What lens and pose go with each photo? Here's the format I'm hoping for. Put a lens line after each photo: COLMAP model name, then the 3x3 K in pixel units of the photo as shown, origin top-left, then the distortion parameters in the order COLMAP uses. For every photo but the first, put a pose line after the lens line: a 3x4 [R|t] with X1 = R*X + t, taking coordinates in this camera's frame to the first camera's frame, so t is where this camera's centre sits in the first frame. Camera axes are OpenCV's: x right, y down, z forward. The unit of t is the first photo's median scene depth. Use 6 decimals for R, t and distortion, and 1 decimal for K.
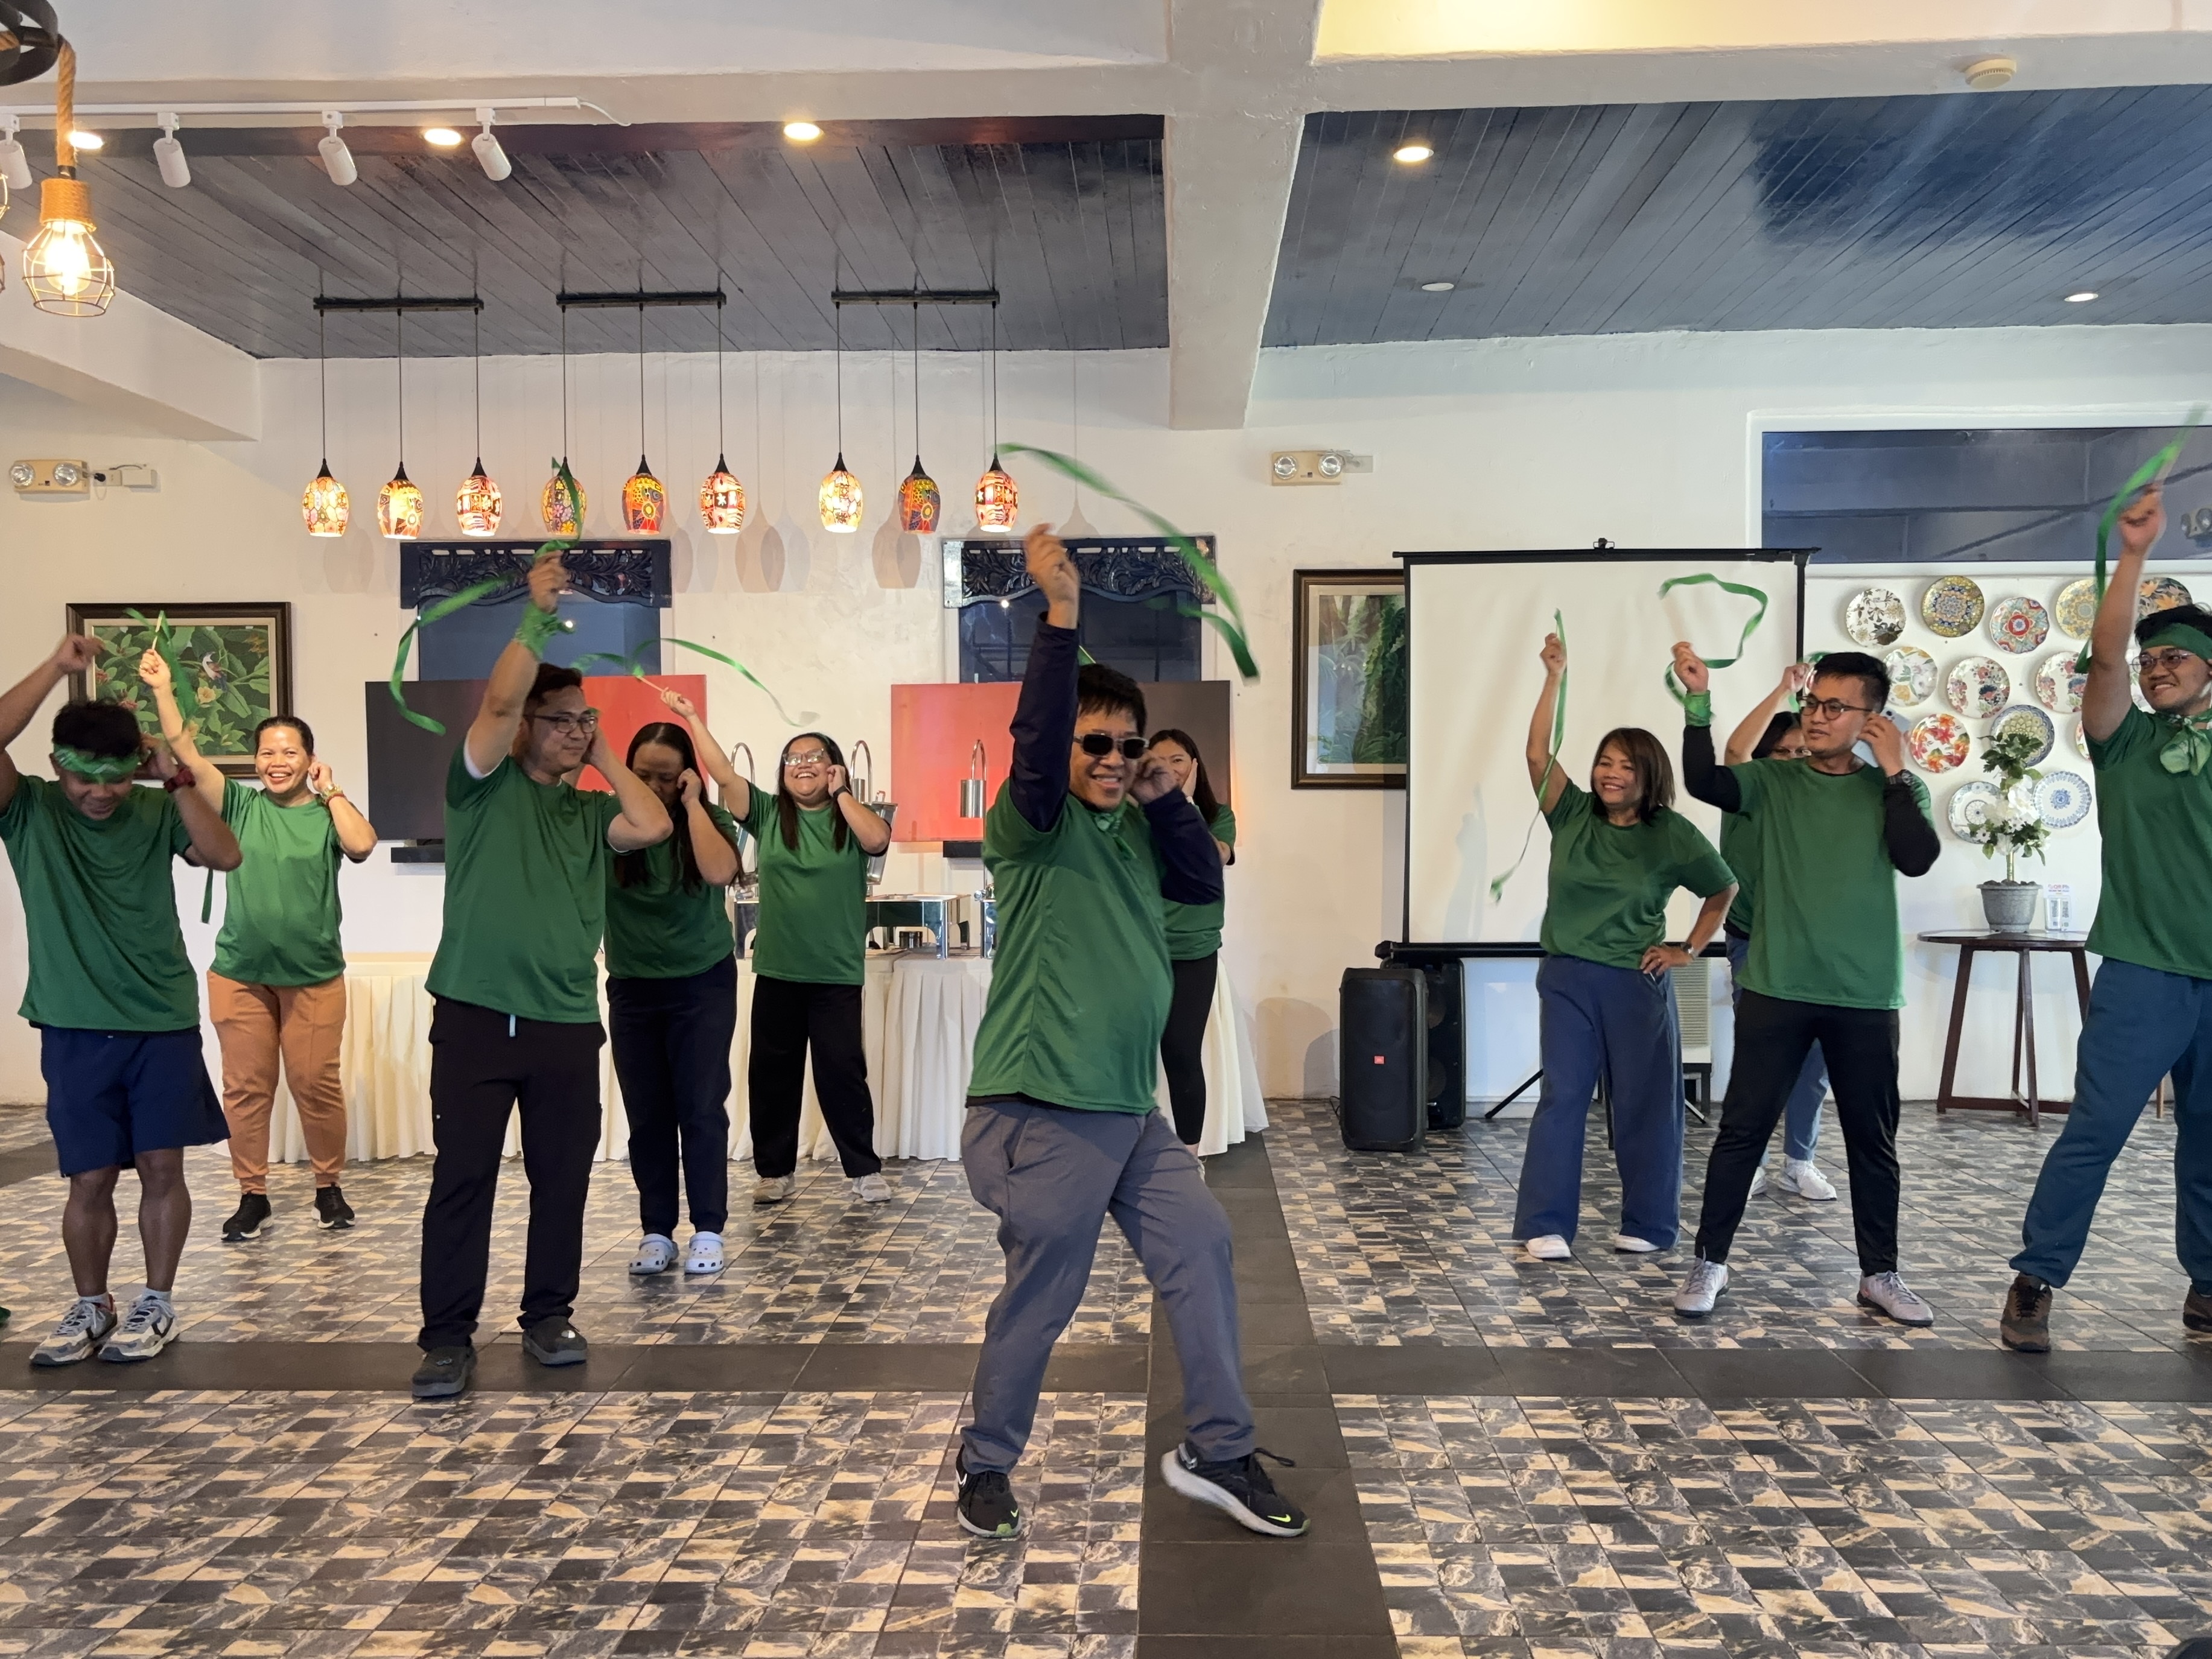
lens RADIAL K [[2001.2, 0, 1103.1], [0, 2001.2, 845.1], [0, 0, 1]] dist [0.056124, -0.053062]
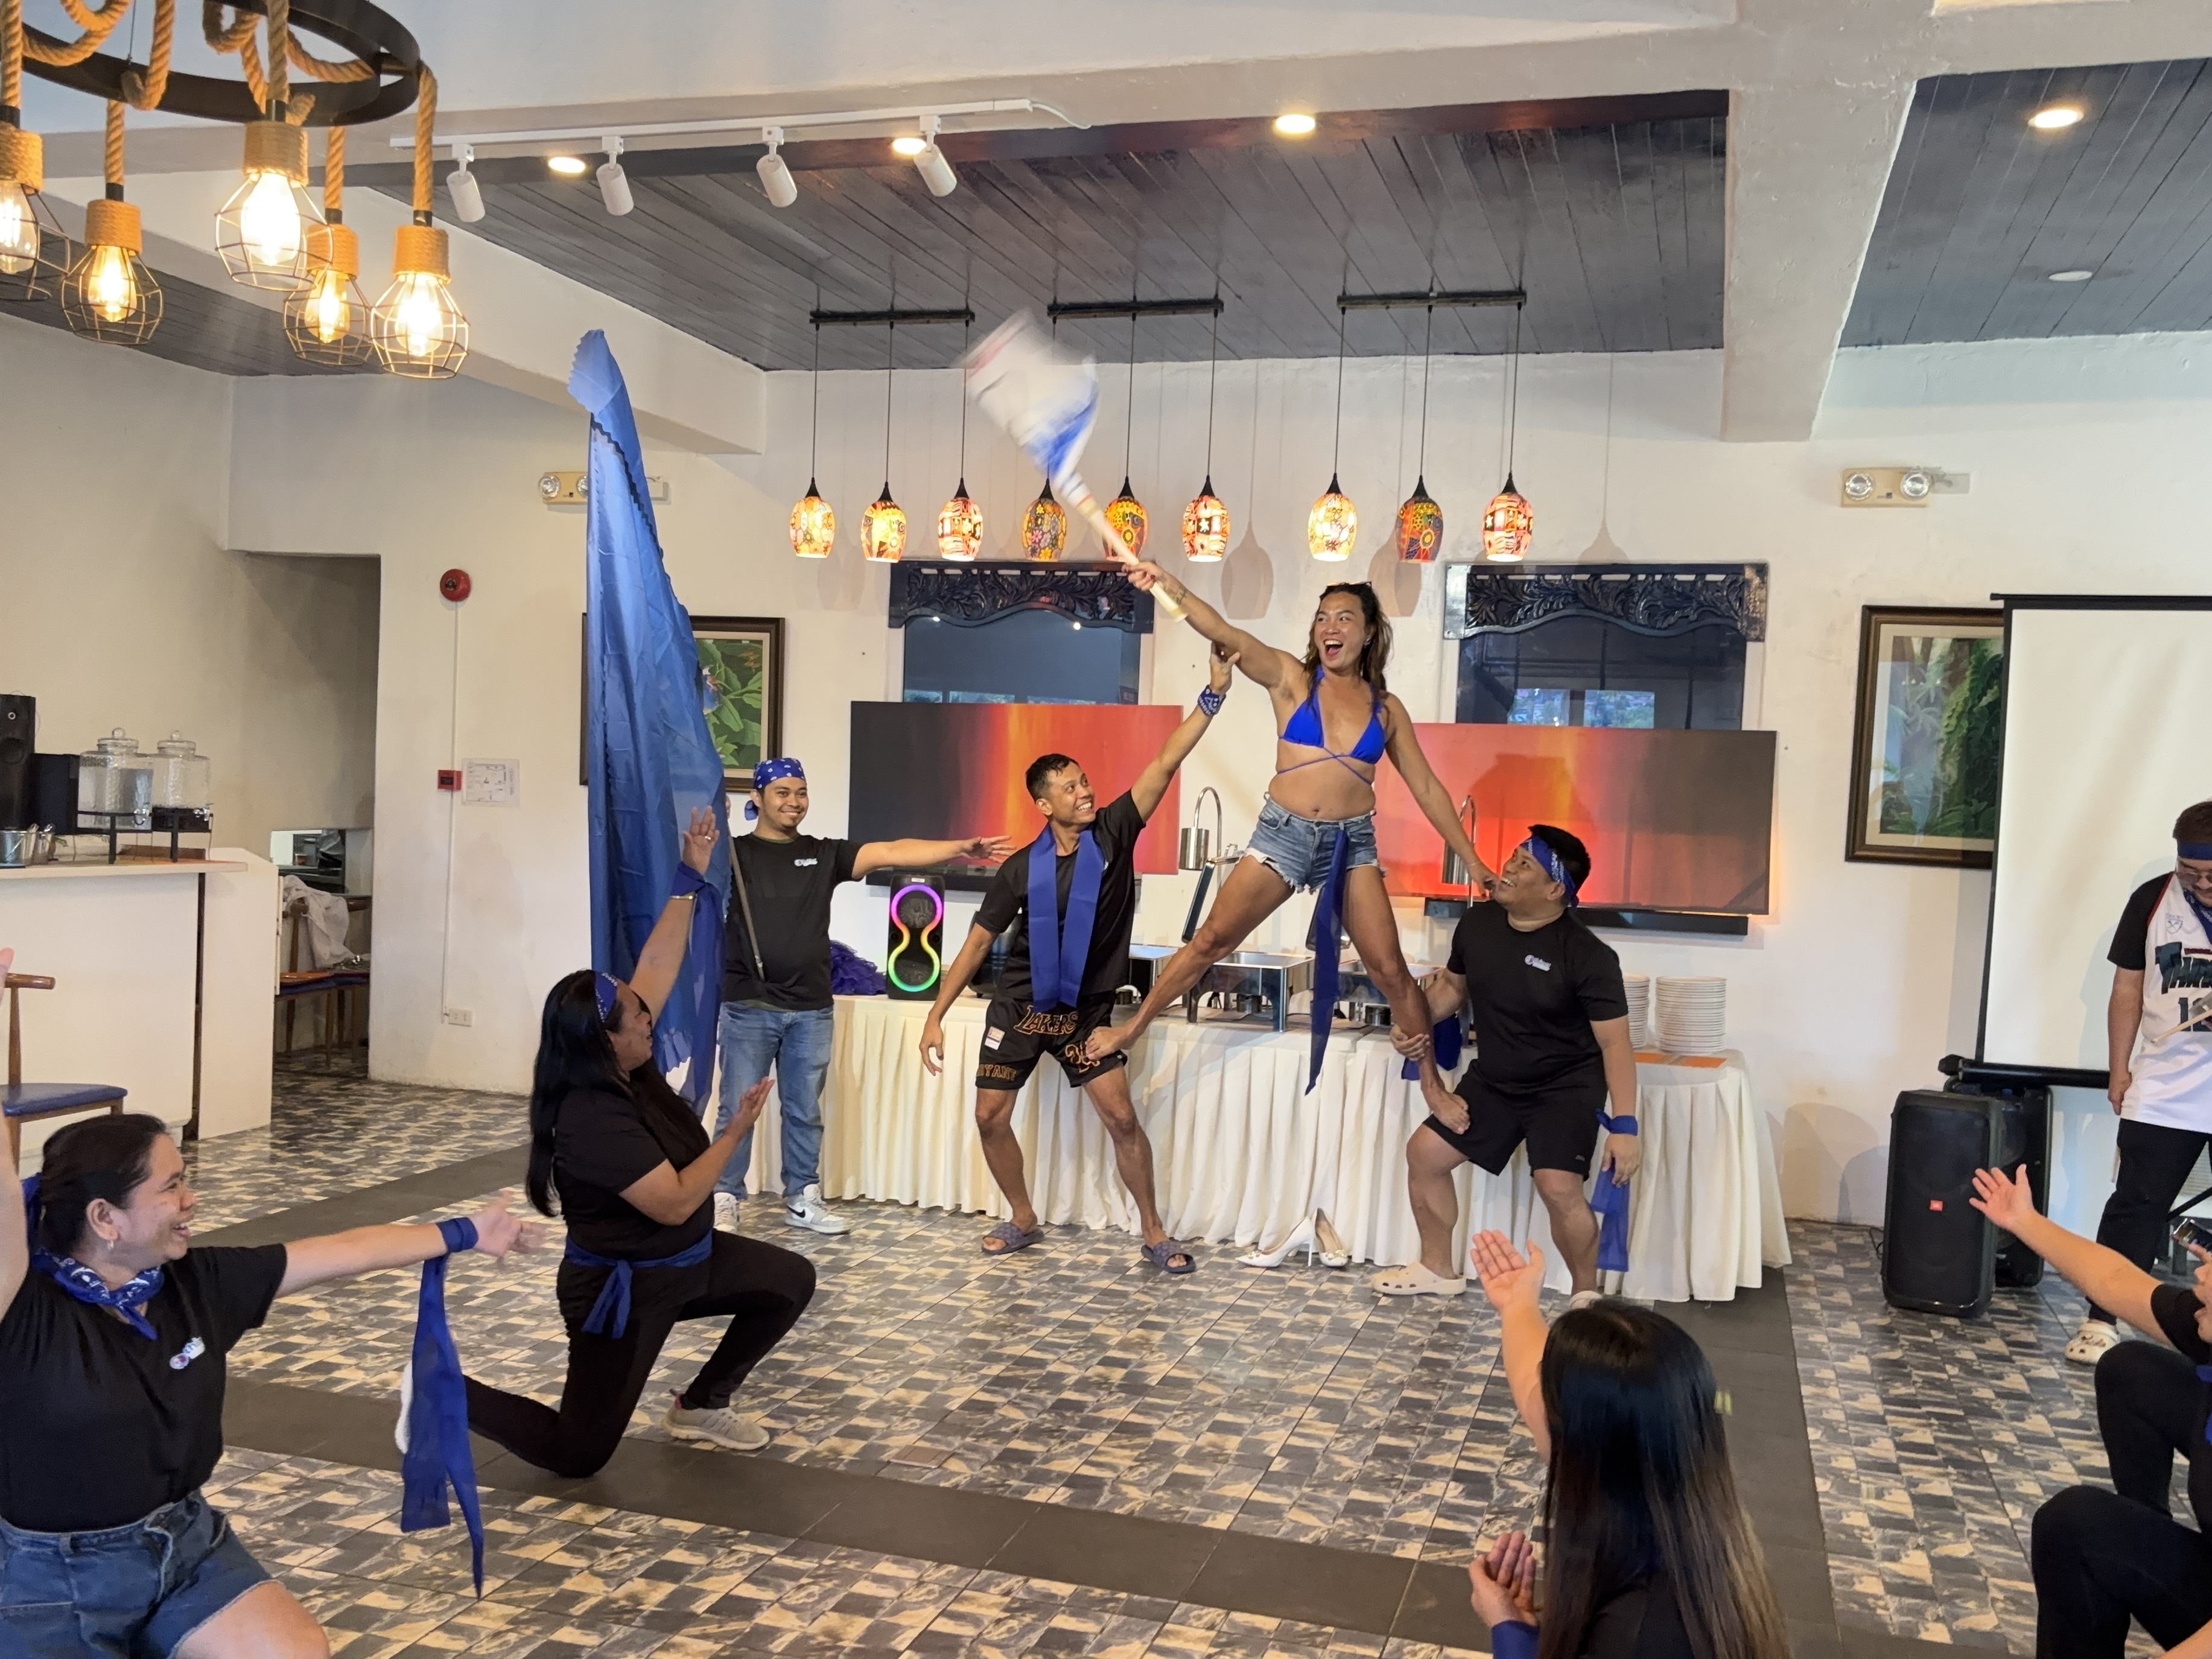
lens RADIAL K [[1997.4, 0, 1091.6], [0, 1997.4, 860.1], [0, 0, 1]] dist [0.130834, -0.253822]
pose [[0.964858, 0.056838, -0.256552, 0.006094], [-0.052665, 0.998345, 0.023113, -0.034807], [0.257441, -0.008789, 0.966254, 0.086605]]
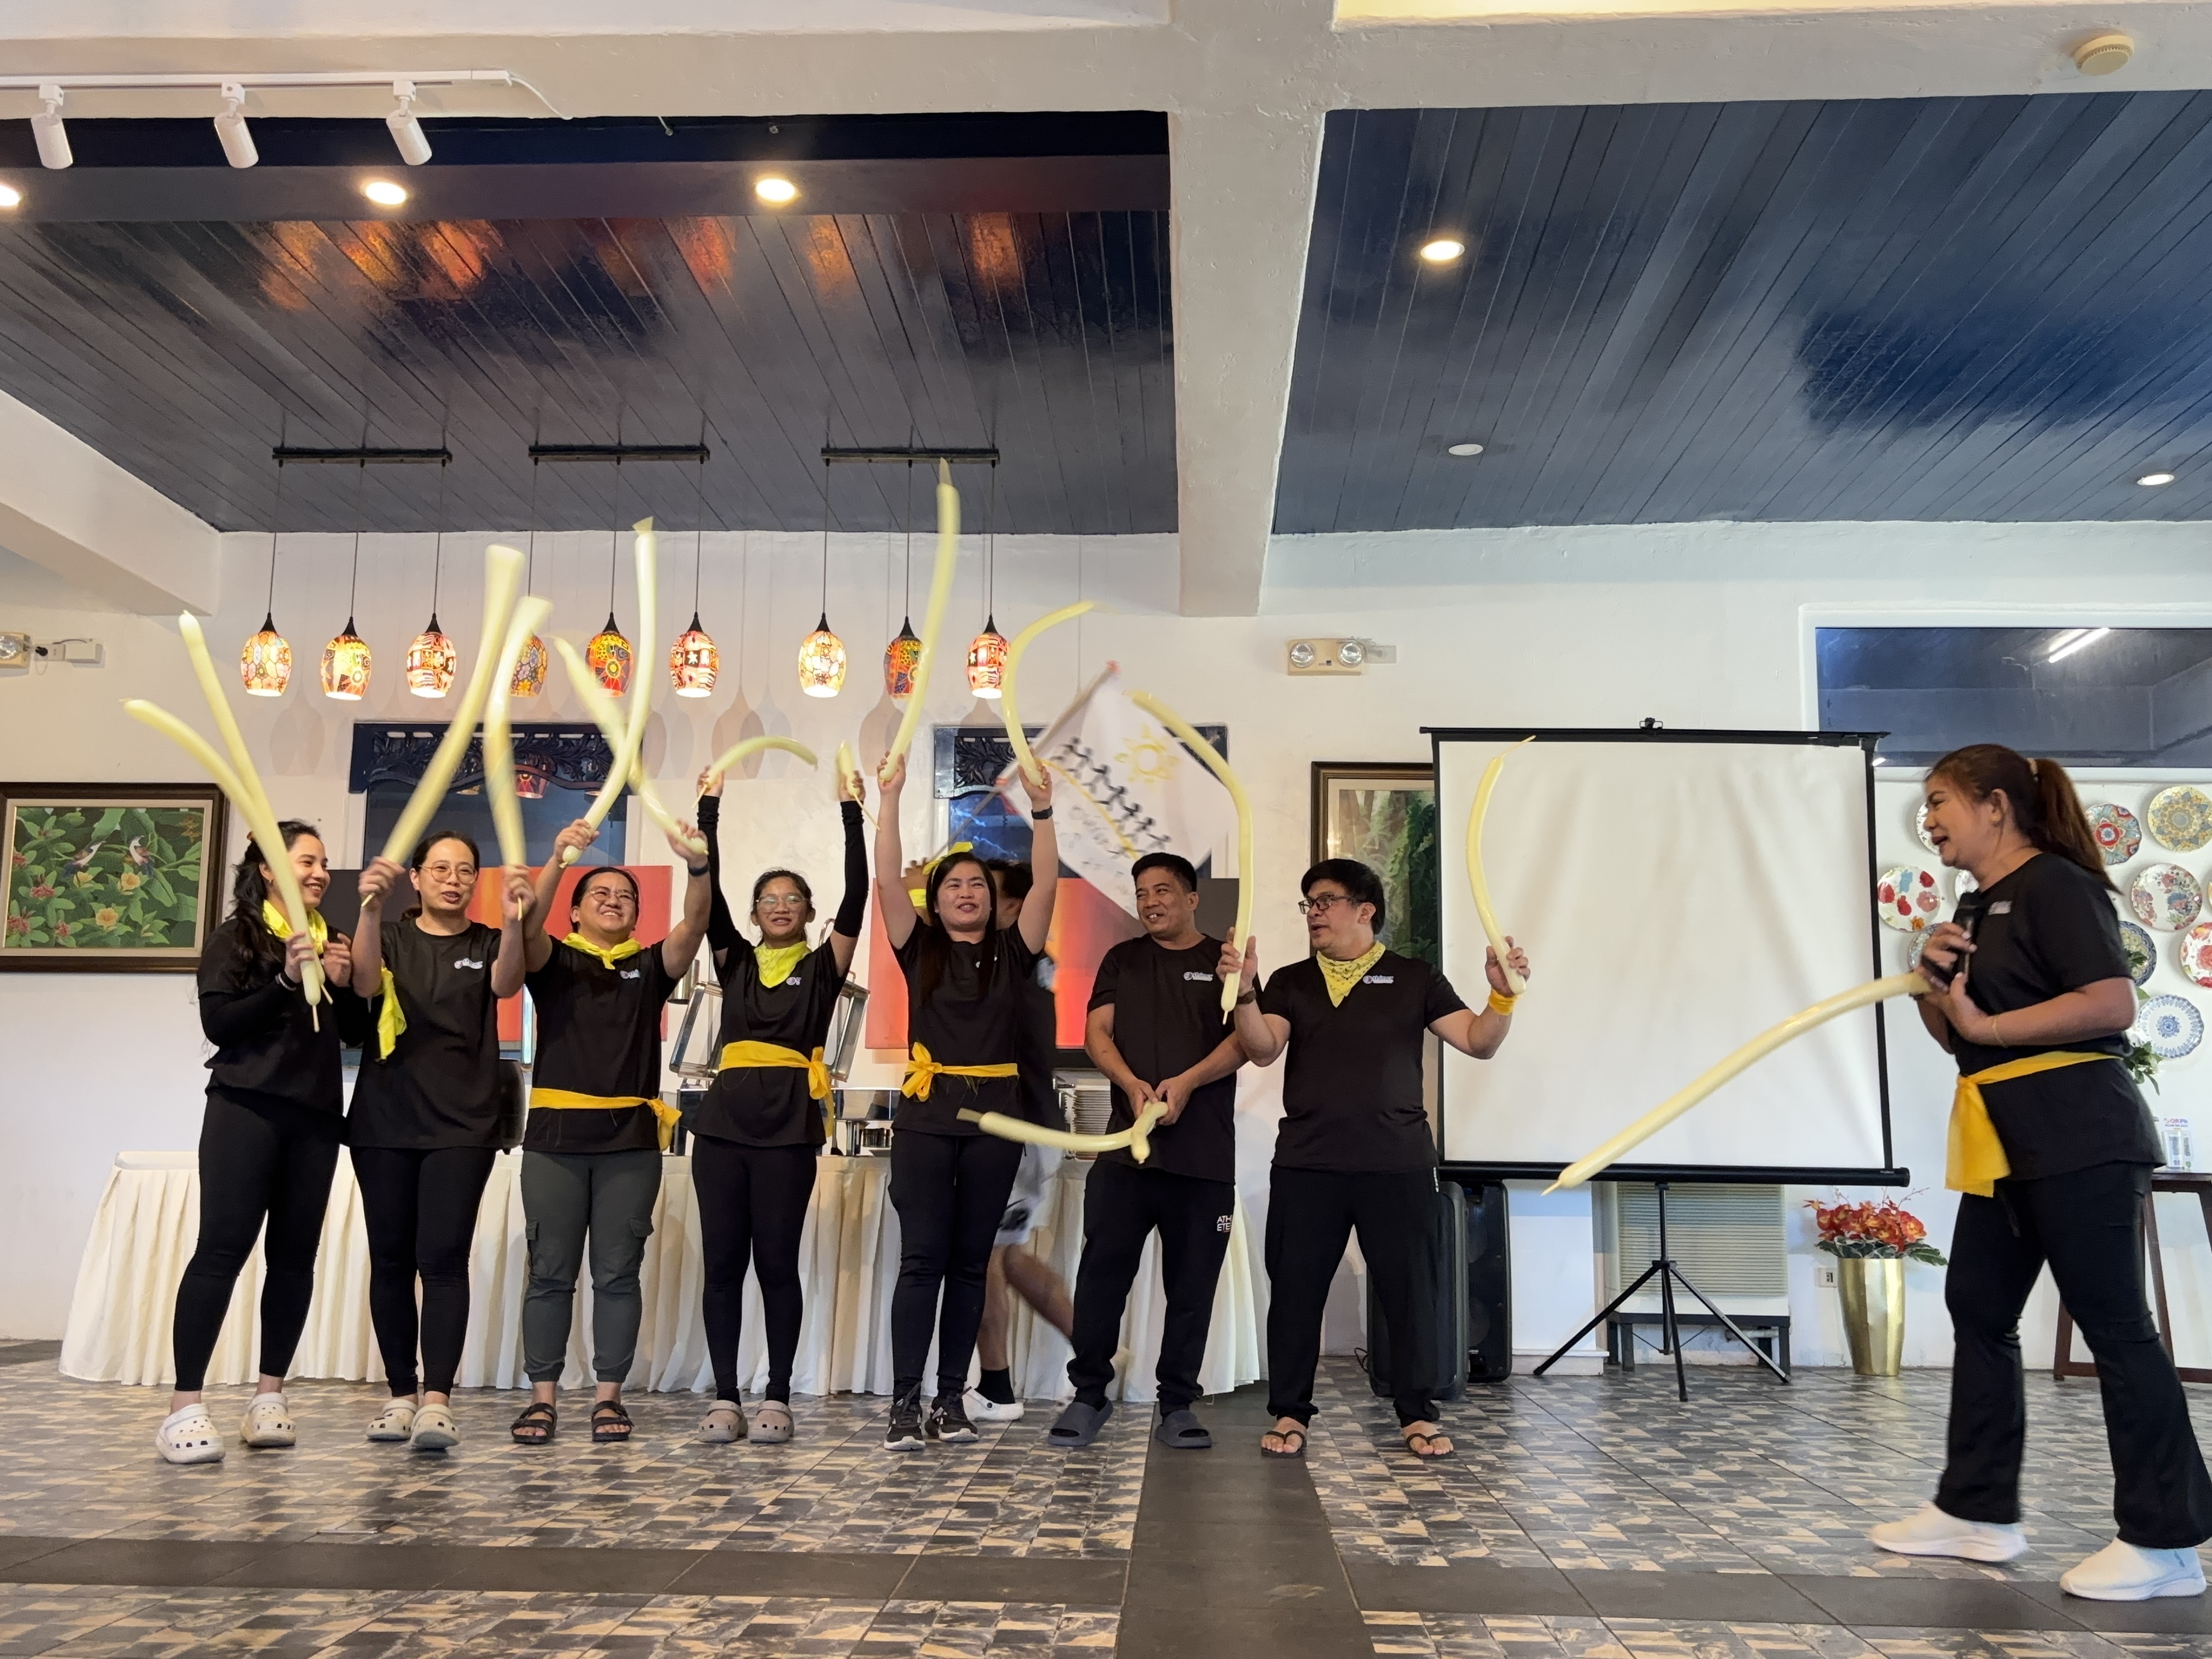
lens RADIAL K [[2001.2, 0, 1103.1], [0, 2001.2, 845.1], [0, 0, 1]] dist [0.056124, -0.053062]
pose [[0.999795, 0.016759, -0.011320, 0.010299], [-0.018446, 0.985164, -0.170619, 0.064308], [0.008292, 0.170793, 0.985272, 0.103005]]
